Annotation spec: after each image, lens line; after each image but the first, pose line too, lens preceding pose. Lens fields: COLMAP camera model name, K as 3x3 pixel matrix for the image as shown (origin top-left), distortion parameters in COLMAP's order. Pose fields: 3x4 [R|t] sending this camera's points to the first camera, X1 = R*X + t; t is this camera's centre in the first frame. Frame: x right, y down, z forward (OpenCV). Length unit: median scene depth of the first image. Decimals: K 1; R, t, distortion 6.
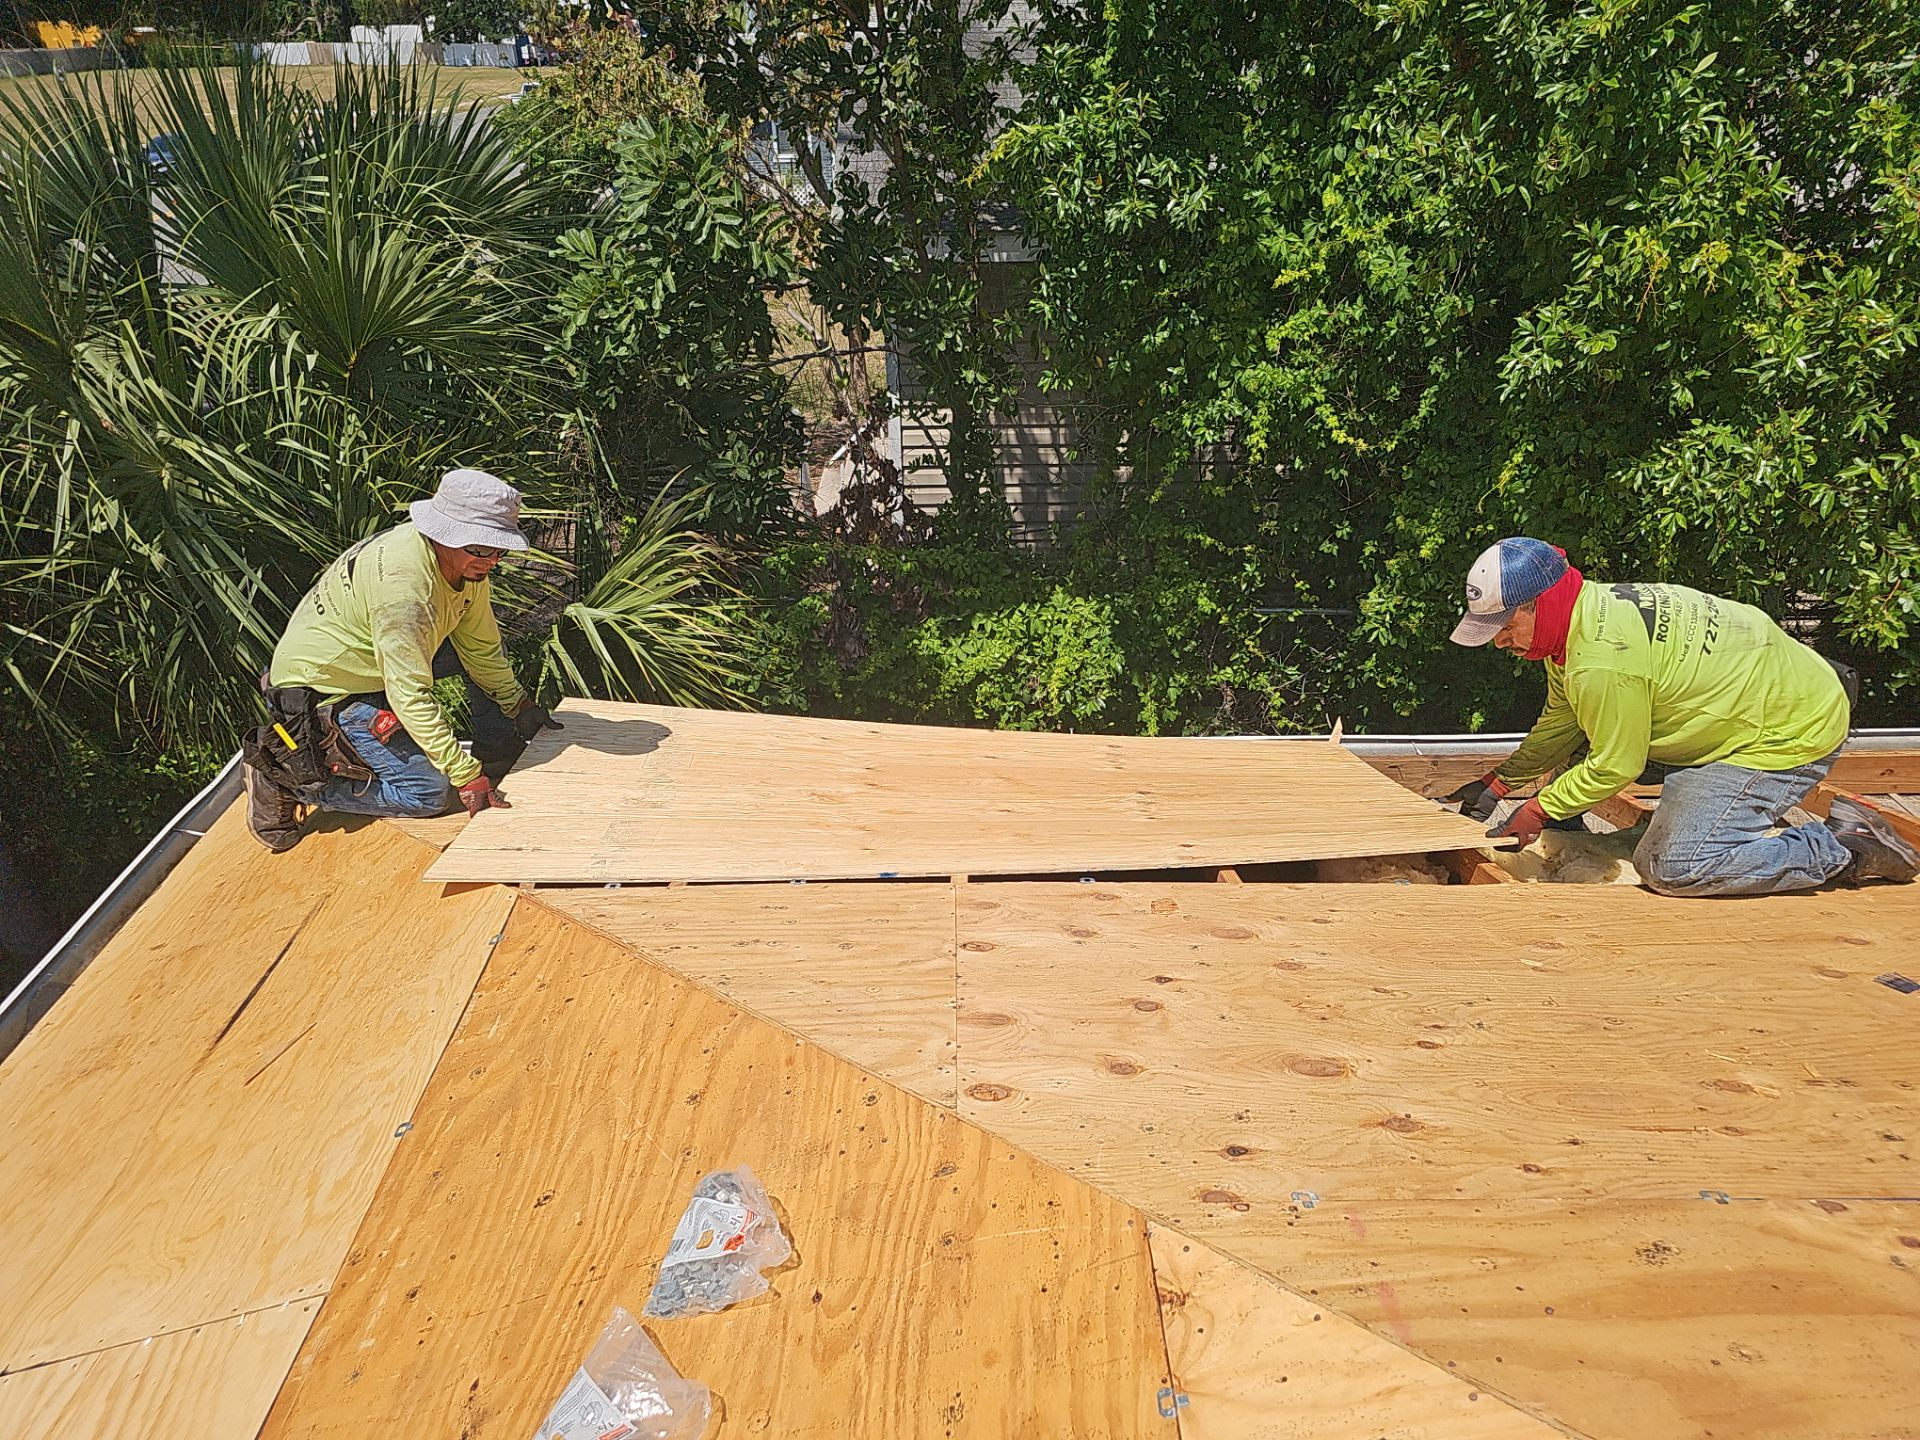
lens RADIAL K [[1262.1, 0, 966.9], [0, 1262.1, 785.0], [0, 0, 1]] dist [0.054692, -0.054584]
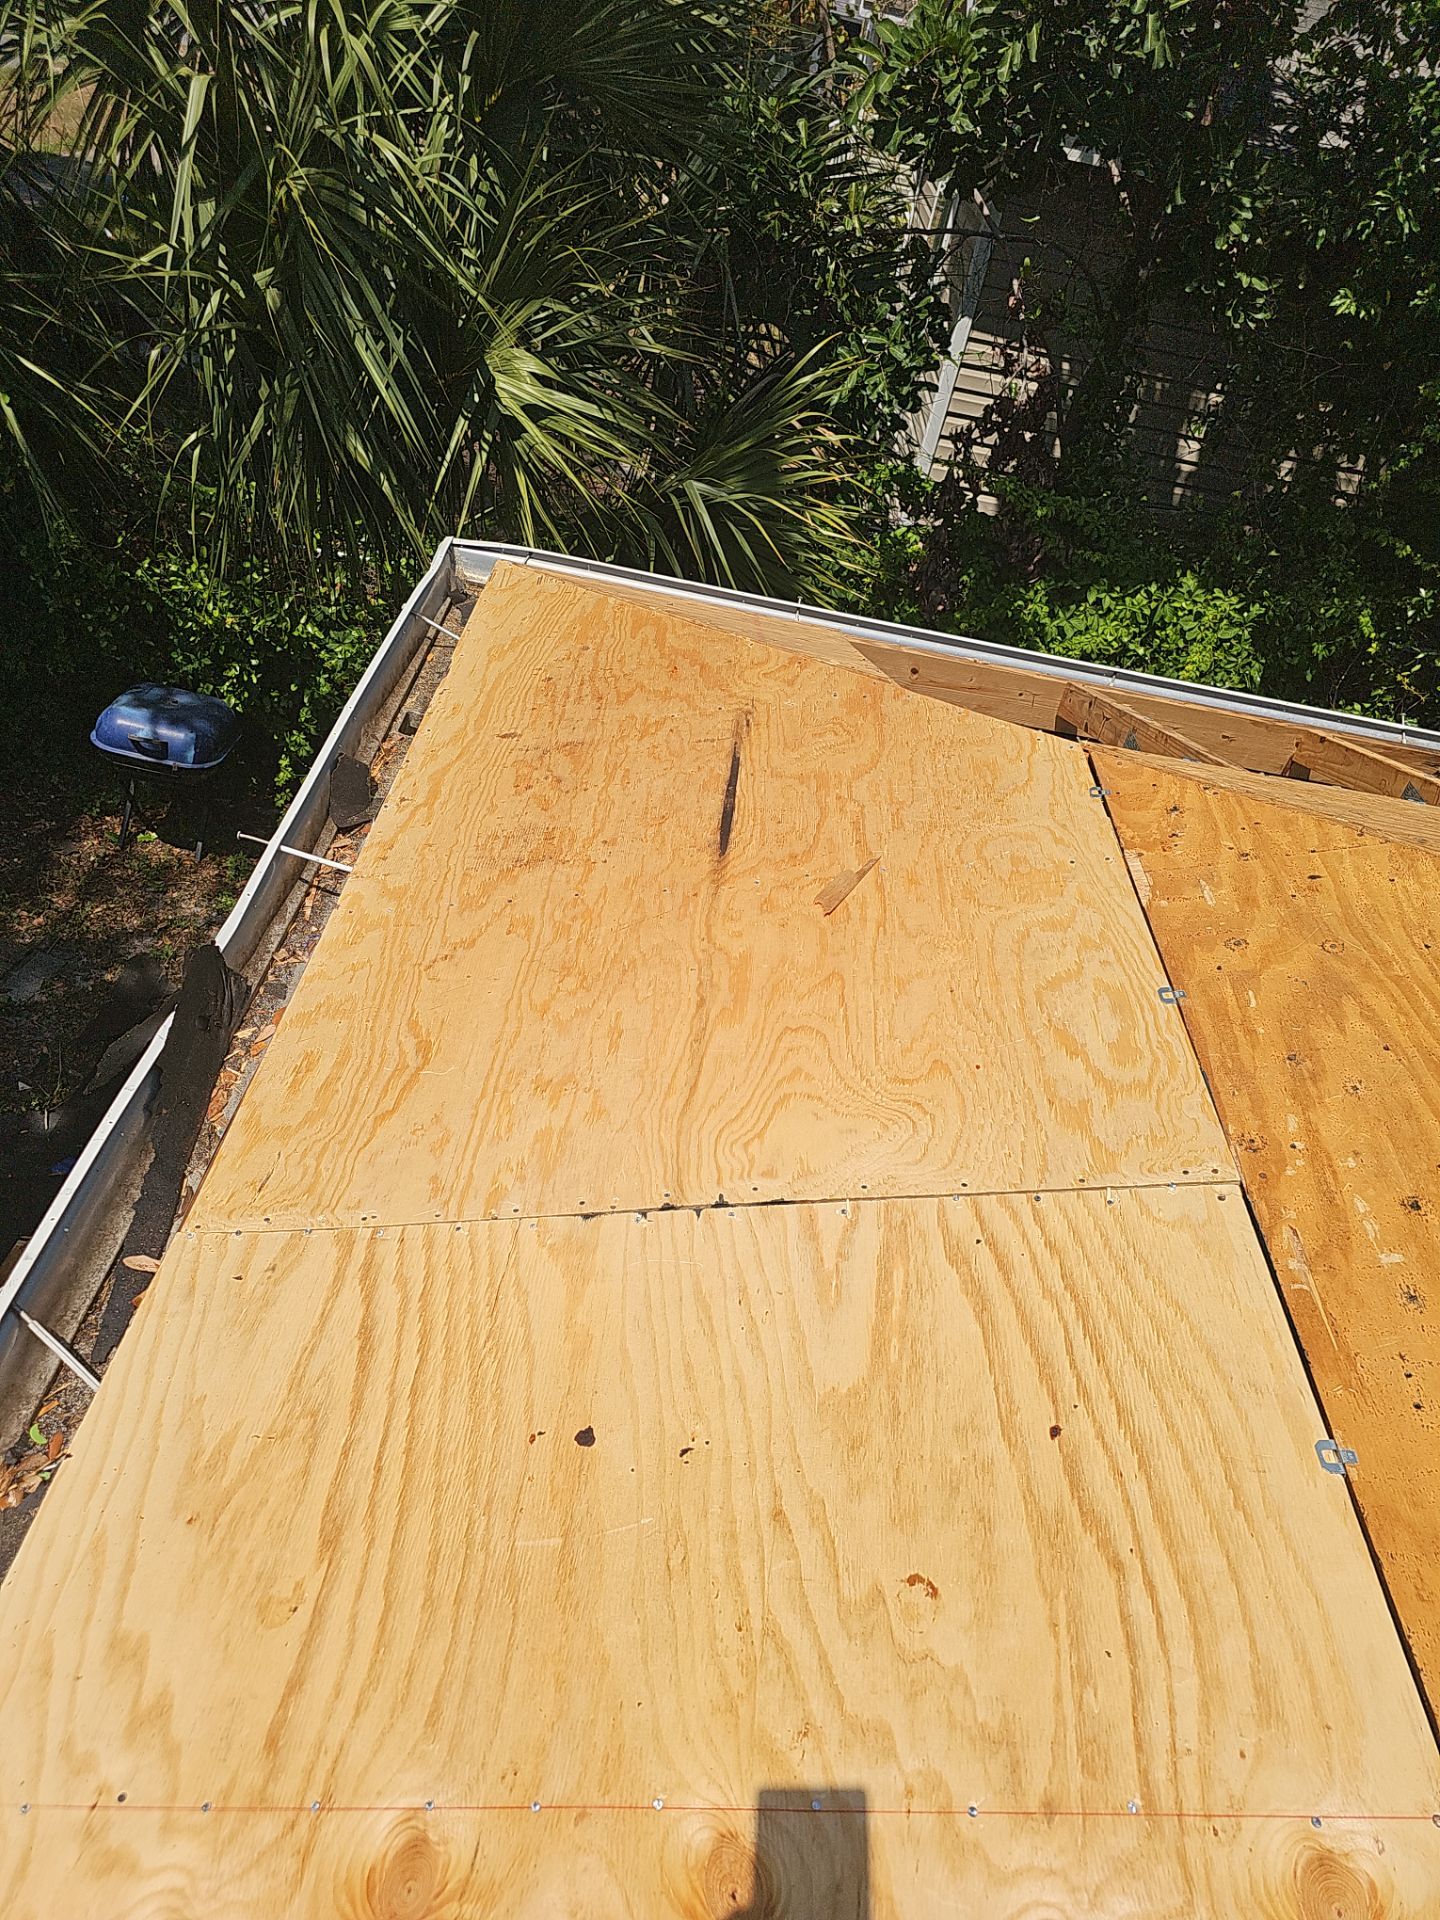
lens RADIAL K [[1317.5, 0, 718.0], [0, 1317.5, 986.9], [0, 0, 1]] dist [0.027780, -0.001996]
pose [[0.981067, 0.186489, 0.052254, -0.361950], [-0.191585, 0.974000, 0.120911, 0.107678], [-0.028347, -0.128633, 0.991287, 0.114039]]
